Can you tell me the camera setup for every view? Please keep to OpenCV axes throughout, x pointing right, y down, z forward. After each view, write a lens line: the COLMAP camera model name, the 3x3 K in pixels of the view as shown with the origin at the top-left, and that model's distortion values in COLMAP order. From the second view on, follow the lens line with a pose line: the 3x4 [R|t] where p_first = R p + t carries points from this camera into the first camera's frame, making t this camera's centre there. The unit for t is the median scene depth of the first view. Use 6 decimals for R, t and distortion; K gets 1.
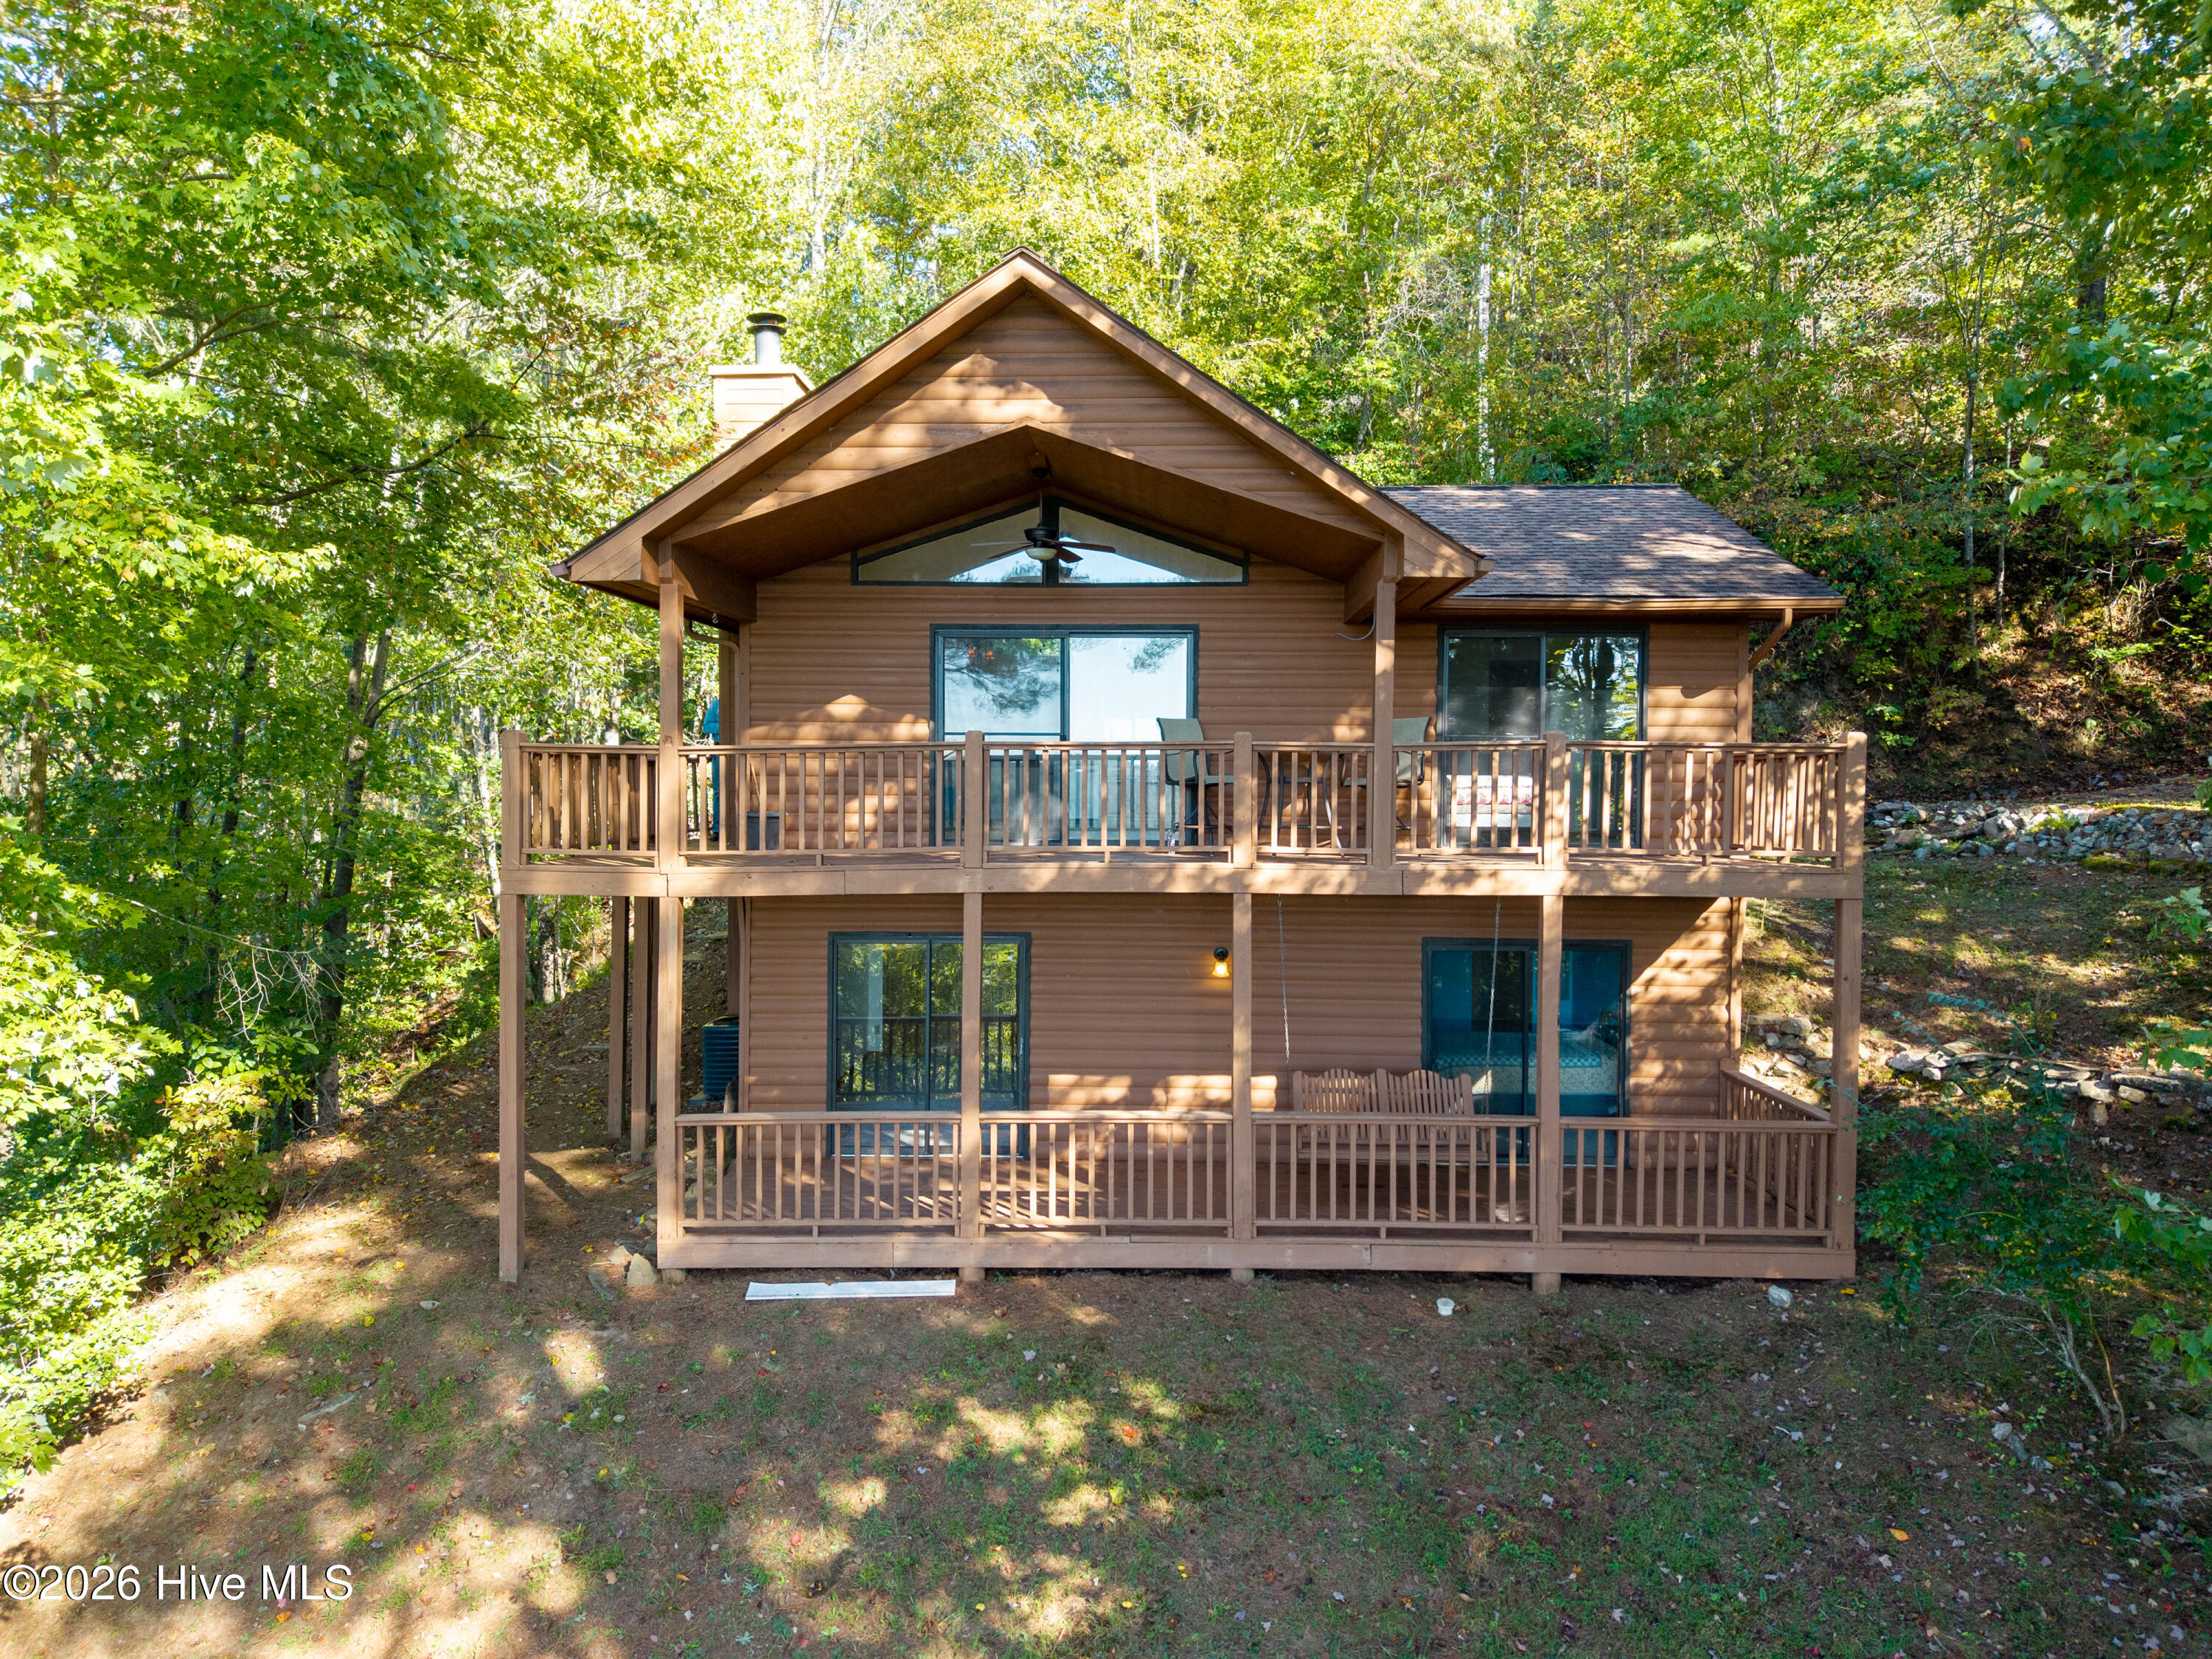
lens RADIAL K [[1545.3, 0, 1109.7], [0, 1545.3, 826.2], [0, 0, 1]] dist [-0.001181, 0.001493]
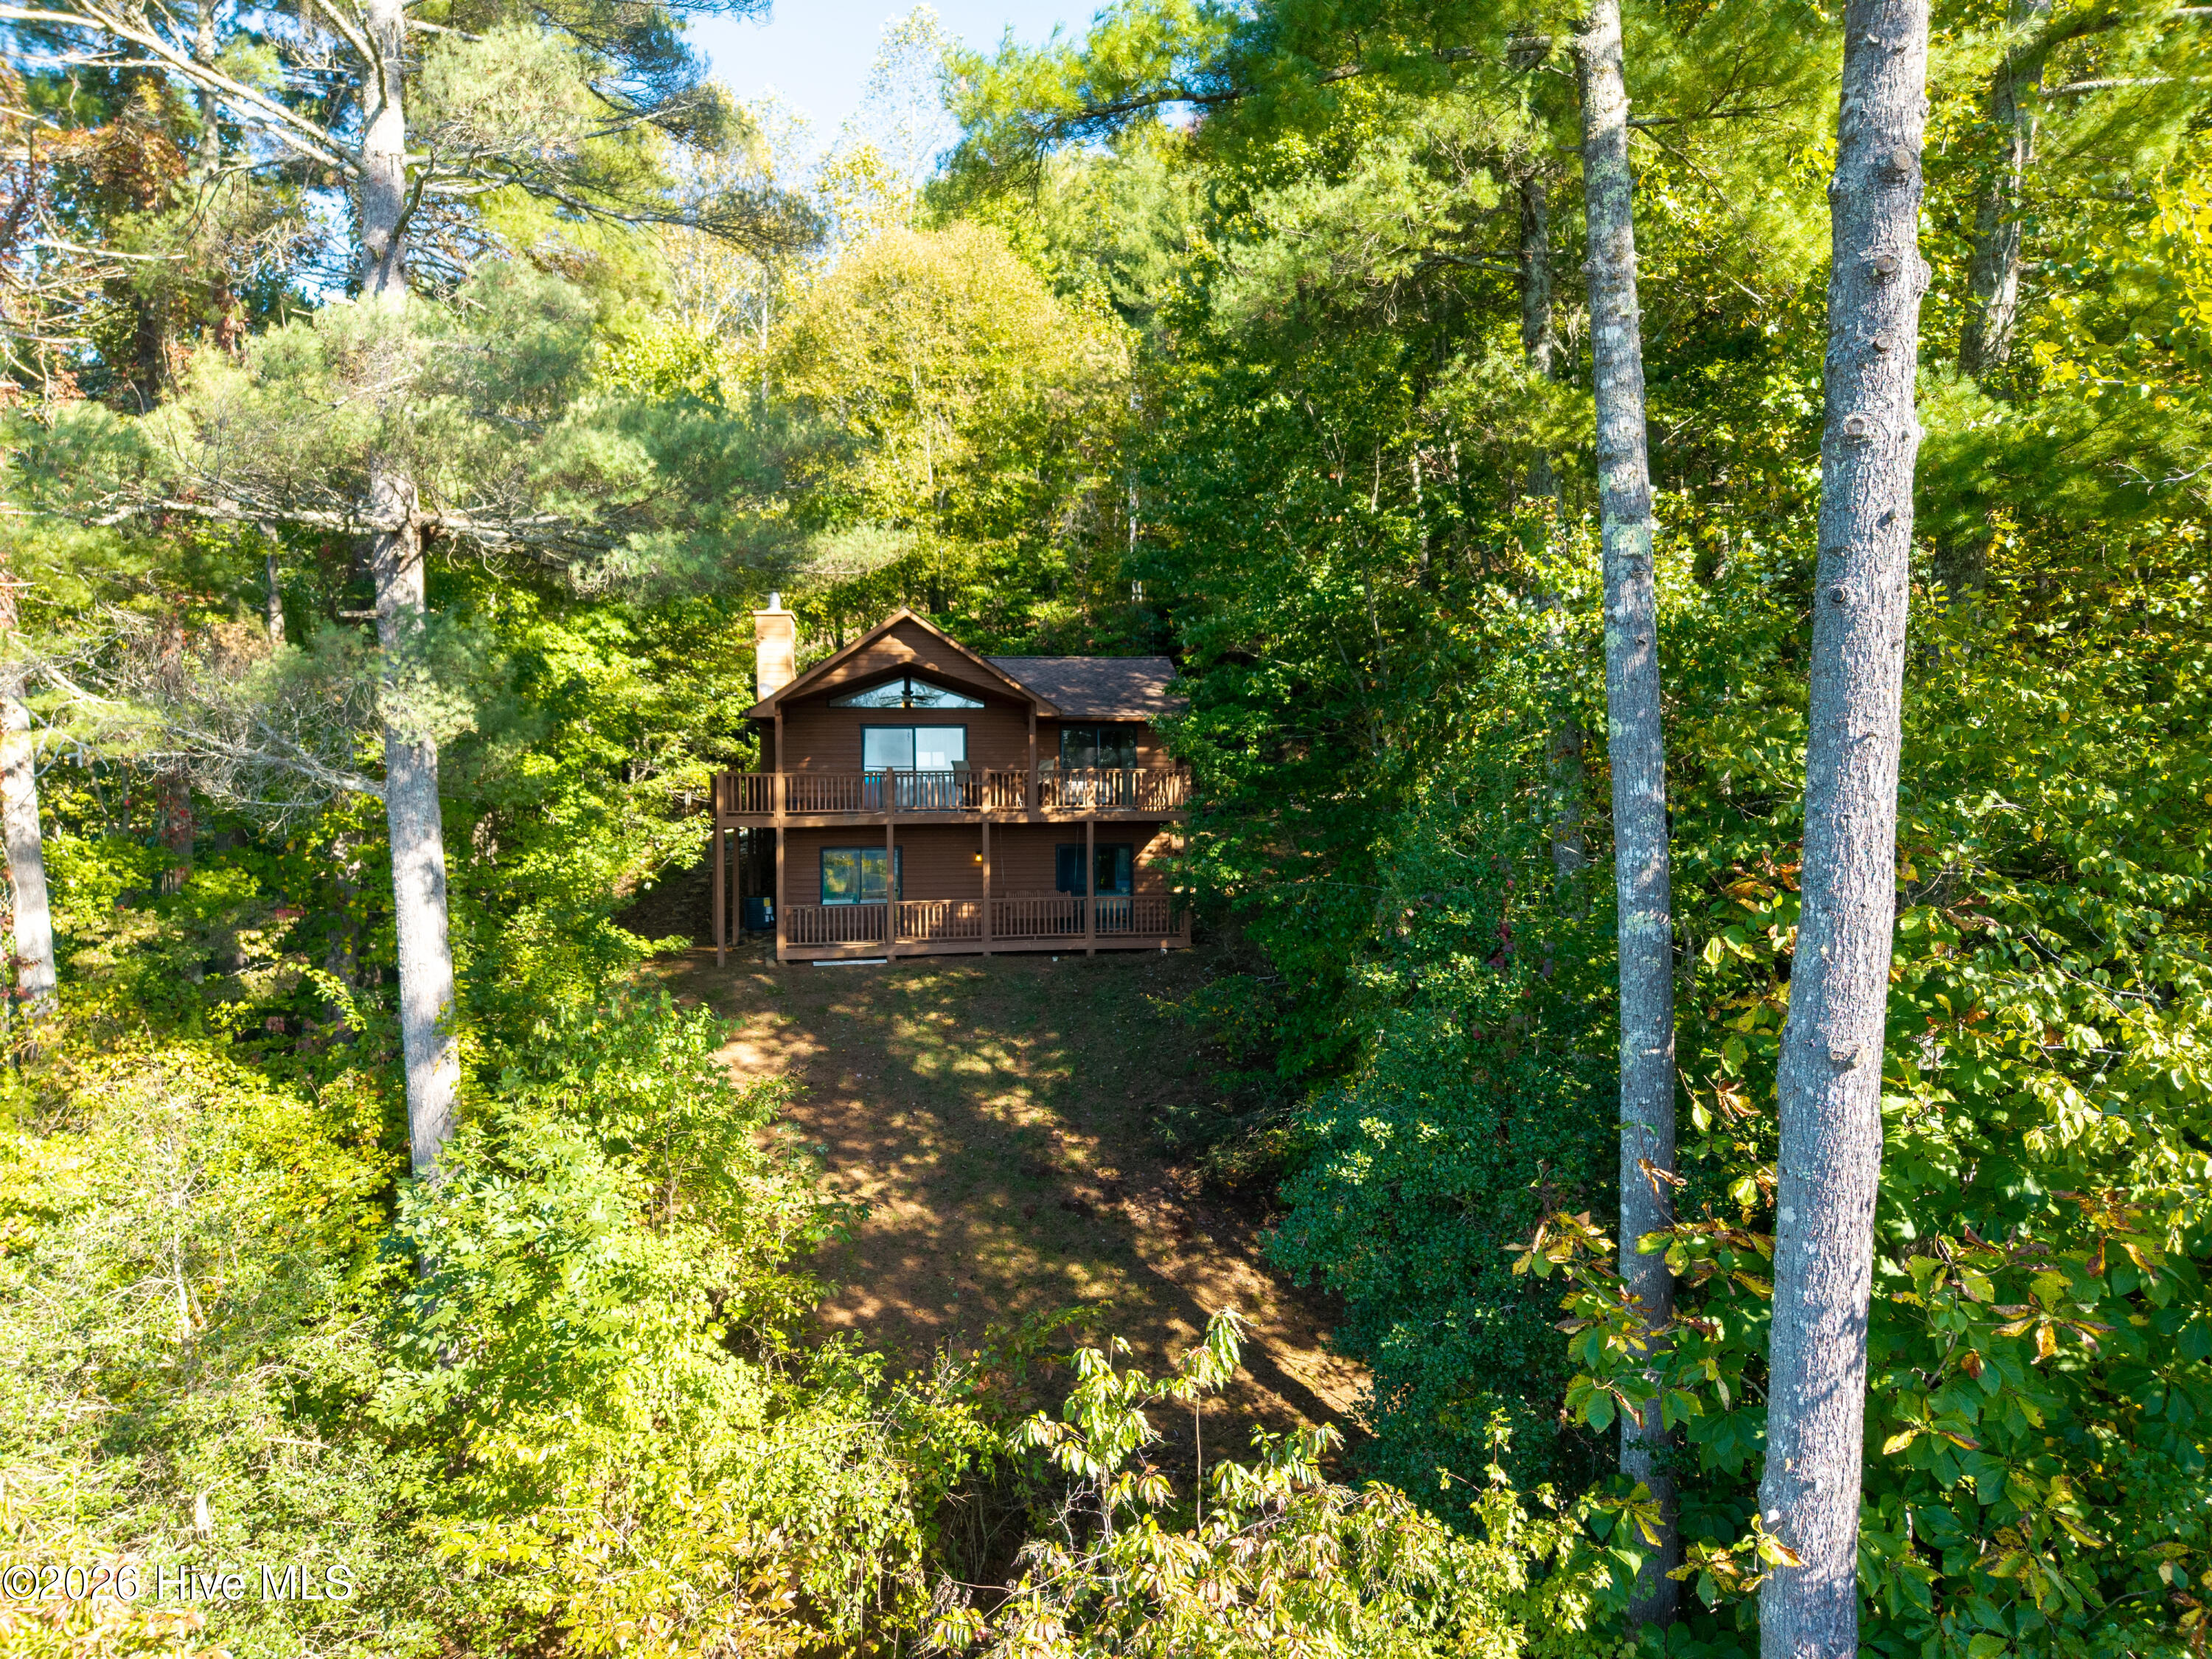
lens RADIAL K [[1545.3, 0, 1107.9], [0, 1545.3, 825.4], [0, 0, 1]] dist [-0.001181, 0.001493]
pose [[0.985978, -0.016781, 0.166029, -0.151260], [0.020182, 0.999619, -0.018821, 0.099871], [-0.165650, 0.021908, 0.985941, -1.672846]]
